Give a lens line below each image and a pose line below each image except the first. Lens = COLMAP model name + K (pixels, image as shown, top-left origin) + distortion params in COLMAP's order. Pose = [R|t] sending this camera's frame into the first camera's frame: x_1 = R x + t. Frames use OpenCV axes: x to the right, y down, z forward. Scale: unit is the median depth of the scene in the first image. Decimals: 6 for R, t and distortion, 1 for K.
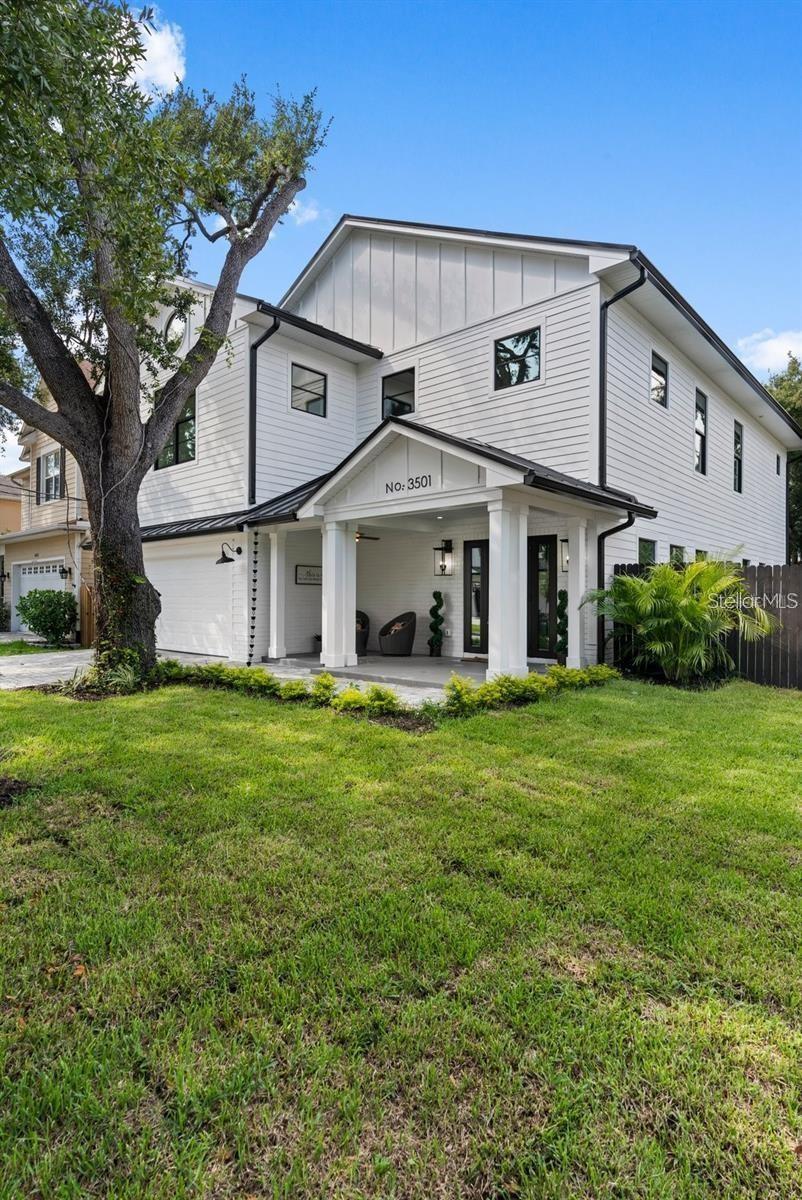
lens RADIAL K [[612.0, 0, 375.0], [0, 612.0, 589.4], [0, 0, 1]] dist [0.001649, -0.000130]
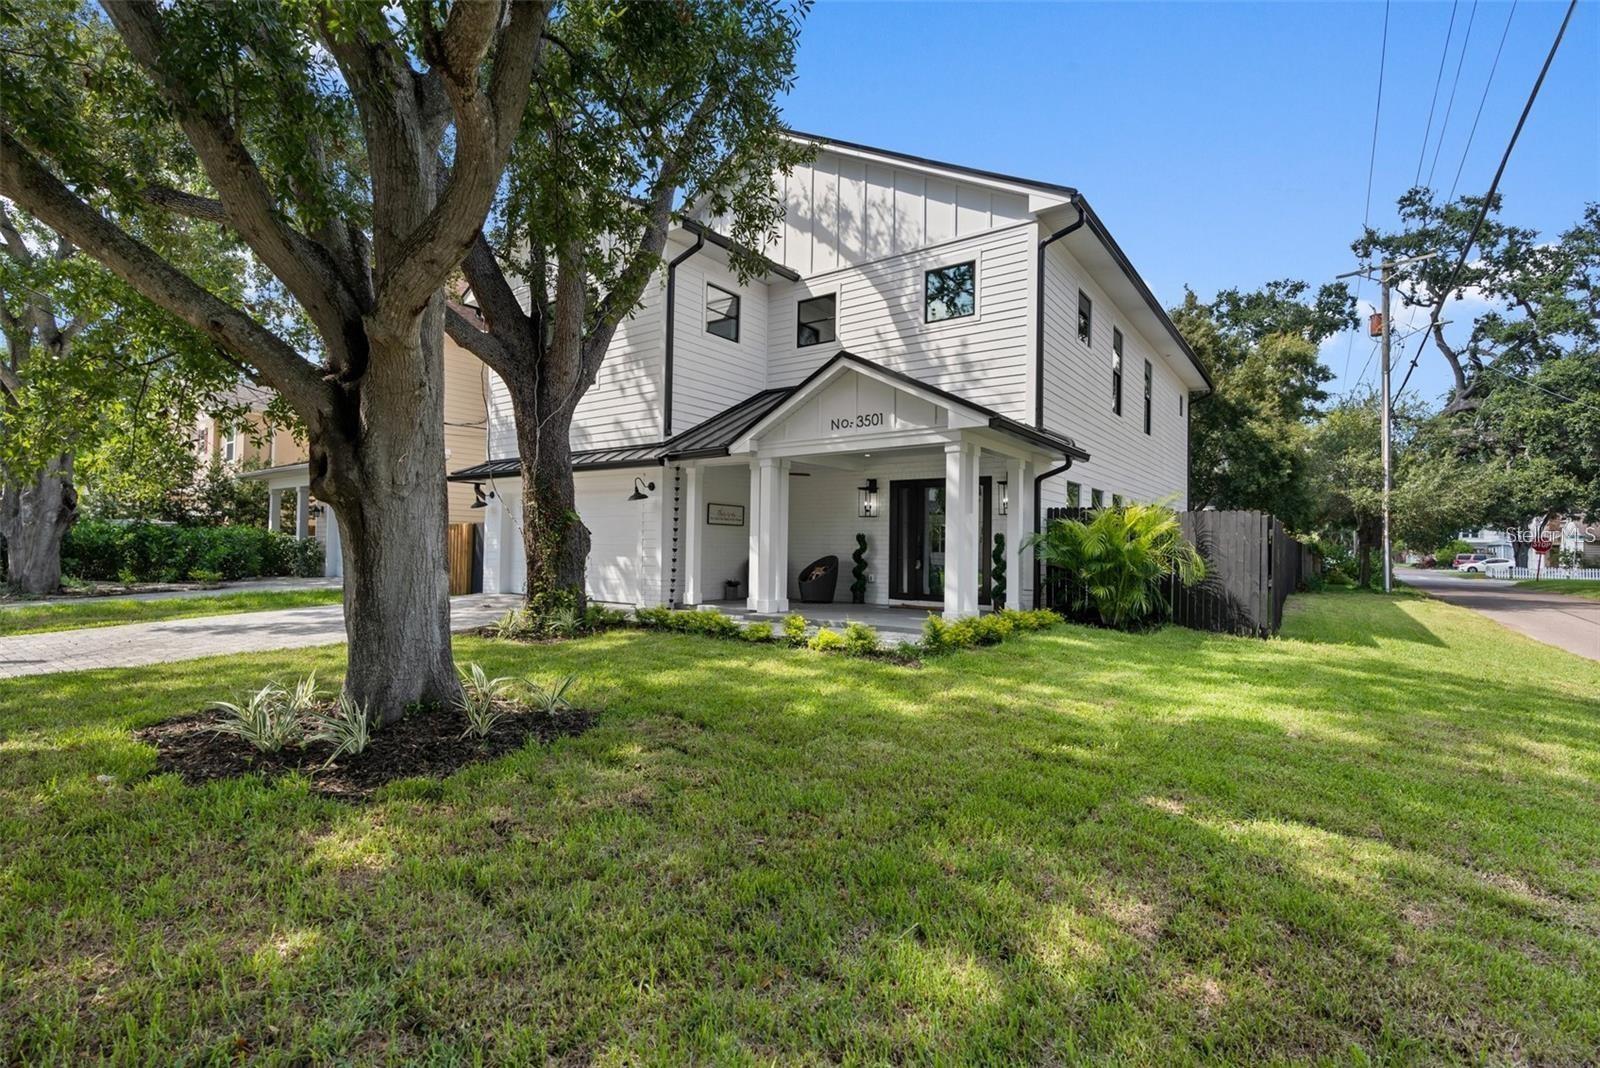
lens RADIAL K [[722.3, 0, 802.1], [0, 722.3, 521.5], [0, 0, 1]] dist [0.000430, -0.000222]
pose [[0.993020, 0.013573, 0.117161, -0.132192], [-0.011543, 0.999772, -0.017984, 0.005850], [-0.117378, 0.016506, 0.992950, -0.096067]]
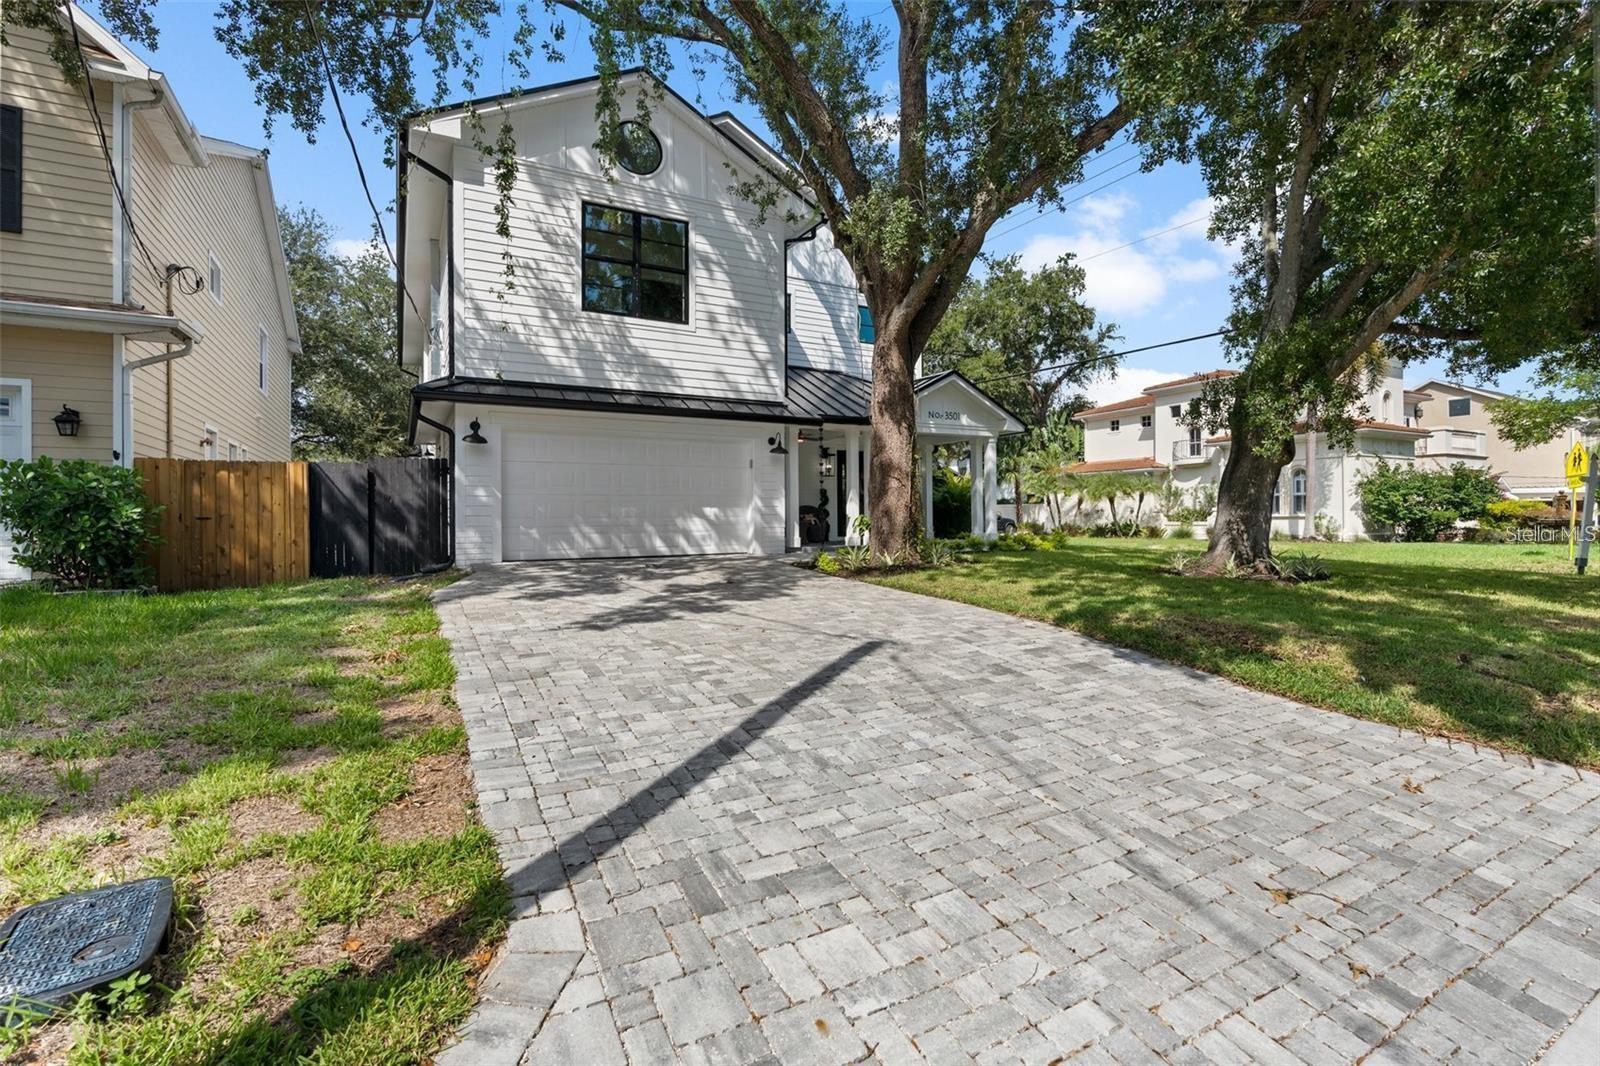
lens RADIAL K [[722.3, 0, 802.1], [0, 722.3, 520.5], [0, 0, 1]] dist [0.000430, -0.000222]
pose [[0.310383, -0.004842, 0.950599, -1.378589], [-0.001675, 0.999983, 0.005640, 0.060261], [-0.950610, -0.003342, 0.310369, 0.621005]]
